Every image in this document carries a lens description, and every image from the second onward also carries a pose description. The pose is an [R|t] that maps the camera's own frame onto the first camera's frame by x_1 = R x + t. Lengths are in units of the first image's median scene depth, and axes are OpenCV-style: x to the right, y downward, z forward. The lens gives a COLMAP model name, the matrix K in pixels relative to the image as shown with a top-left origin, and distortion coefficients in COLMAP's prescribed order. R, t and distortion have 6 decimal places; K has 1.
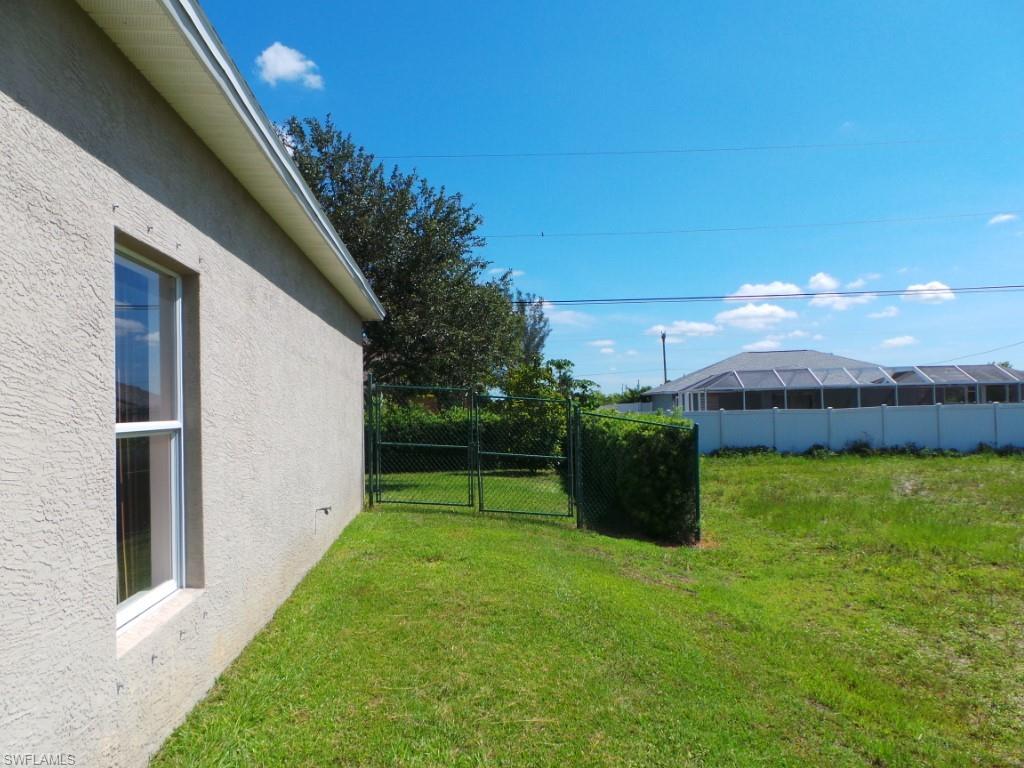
lens RADIAL K [[700.3, 0, 512.0], [0, 700.3, 384.0], [0, 0, 1]] dist [-0.000605, 0.001434]
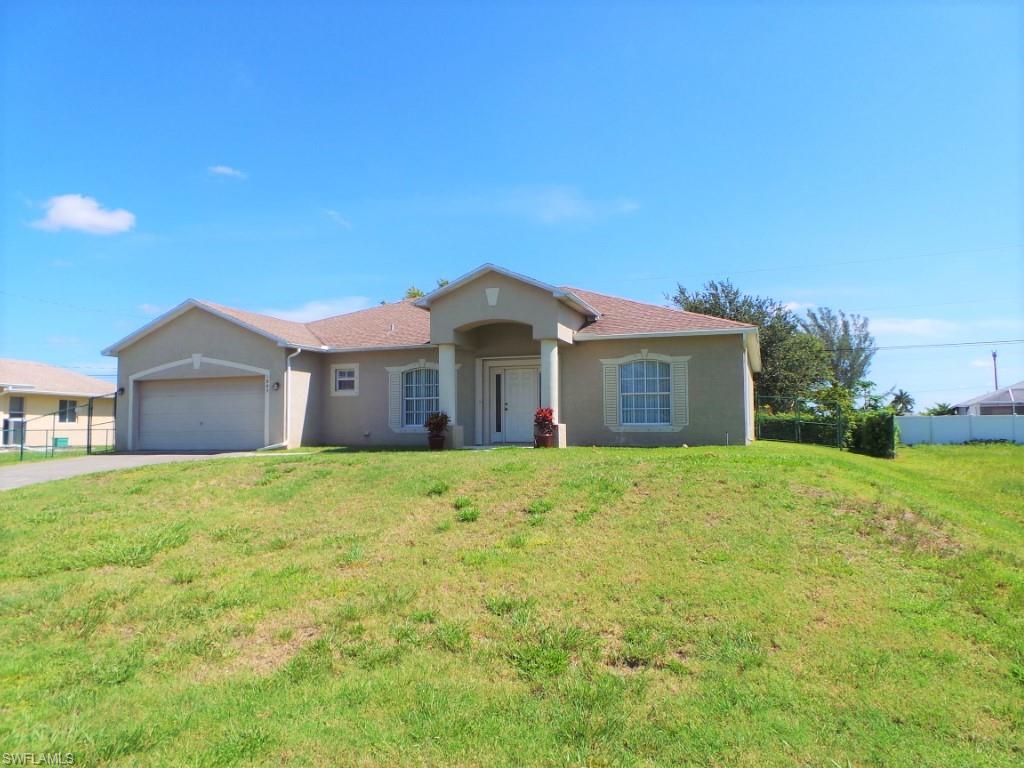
lens RADIAL K [[685.9, 0, 518.9], [0, 685.9, 387.9], [0, 0, 1]] dist [-0.002827, 0.001185]
pose [[0.904908, -0.004823, -0.425580, 0.041981], [-0.003415, 0.999821, -0.018591, 0.008991], [0.425594, 0.018276, 0.904730, -0.787526]]
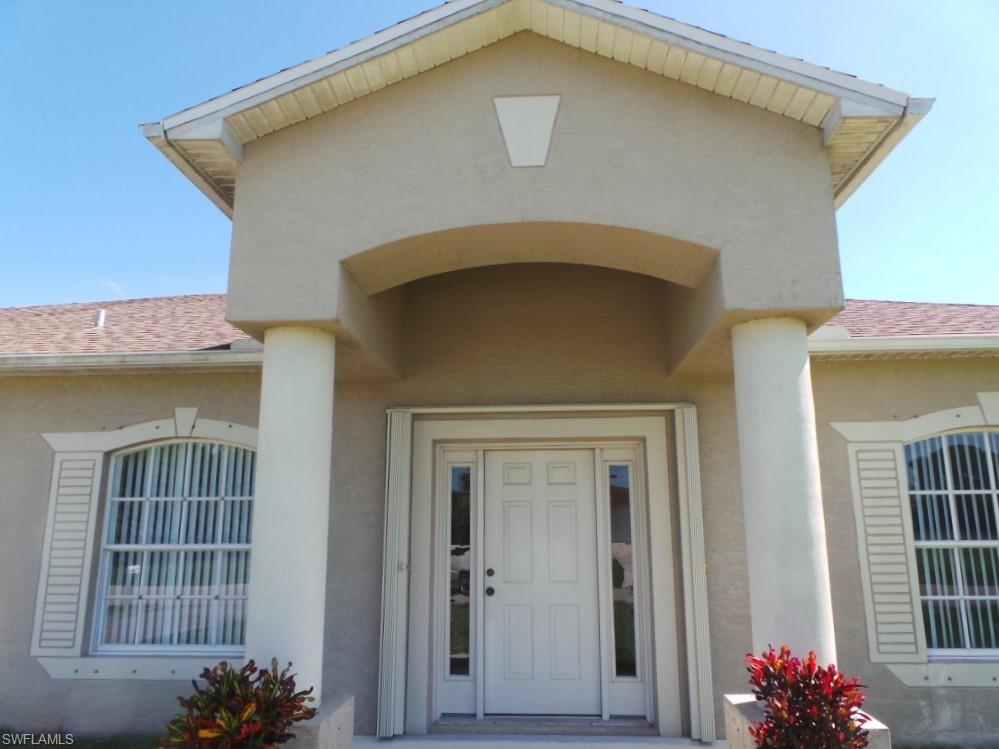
lens RADIAL K [[692.5, 0, 510.0], [0, 692.5, 378.0], [0, 0, 1]] dist [-0.001284, -0.001383]
pose [[0.985876, -0.013425, -0.166939, -0.261909], [-0.013572, 0.987100, -0.159528, -0.013941], [0.166927, 0.159540, 0.972976, -0.310171]]
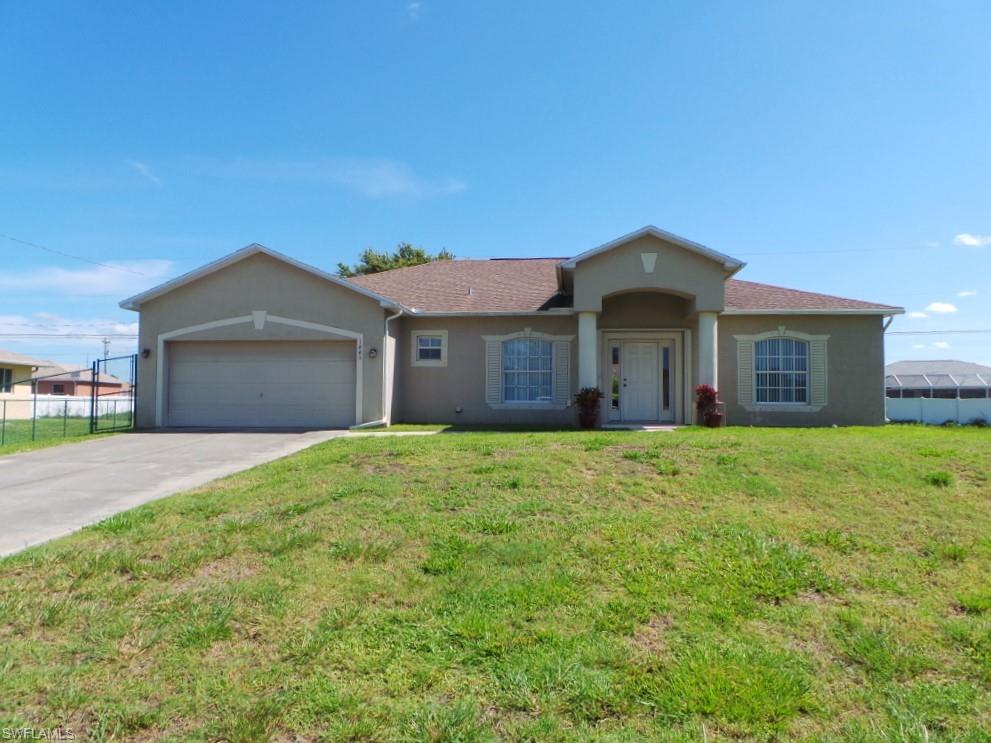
lens RADIAL K [[677.8, 0, 495.5], [0, 677.8, 371.5], [0, 0, 1]] dist [-0.000605, 0.001434]
pose [[0.977578, 0.022442, -0.209374, -0.290442], [-0.025223, 0.999625, -0.010621, 0.015254], [0.209057, 0.015664, 0.977778, -0.816392]]
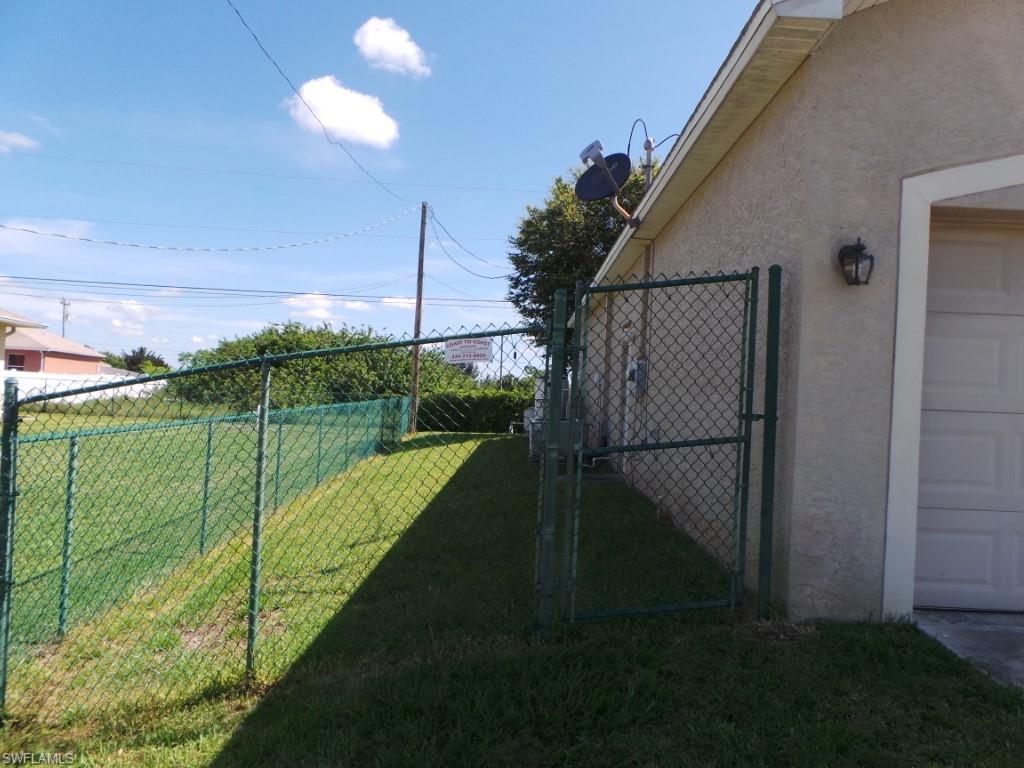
lens RADIAL K [[700.3, 0, 512.0], [0, 700.3, 384.0], [0, 0, 1]] dist [-0.000605, 0.001434]
pose [[0.988821, 0.070888, -0.131180, -0.832121], [-0.068763, 0.997419, 0.020670, 0.025841], [0.132307, -0.011419, 0.991143, -0.373574]]
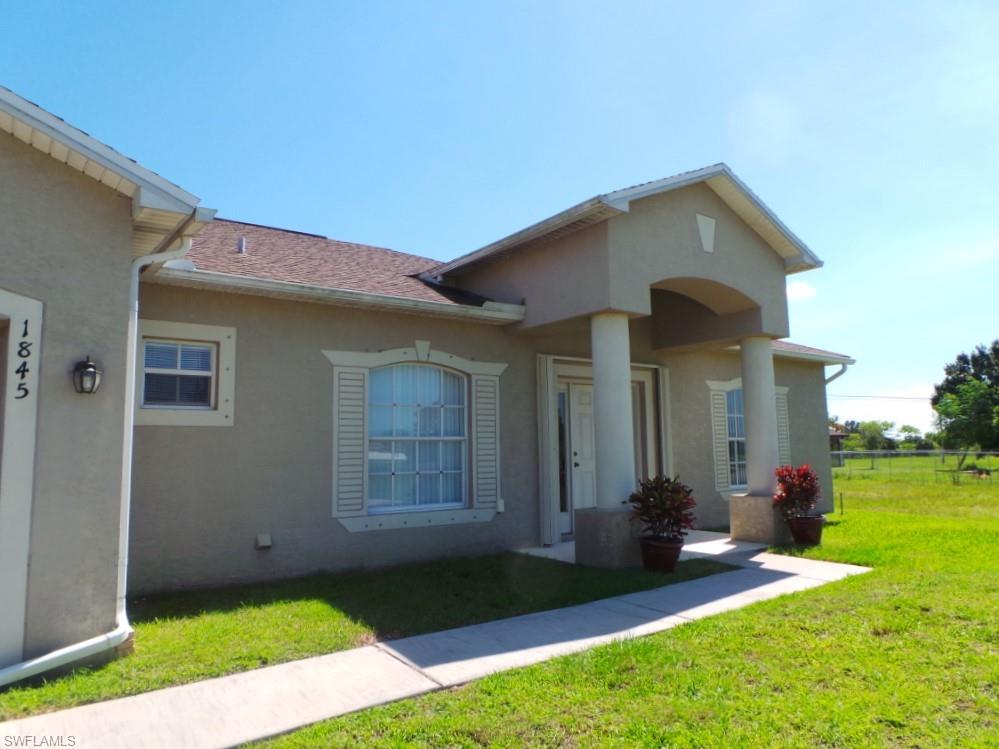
lens RADIAL K [[683.2, 0, 499.5], [0, 683.2, 374.5], [0, 0, 1]] dist [-0.000605, 0.001434]
pose [[0.869353, 0.067981, 0.489494, -0.538417], [-0.019766, 0.994484, -0.103008, 0.008905], [-0.493796, 0.079875, 0.865901, -0.397951]]
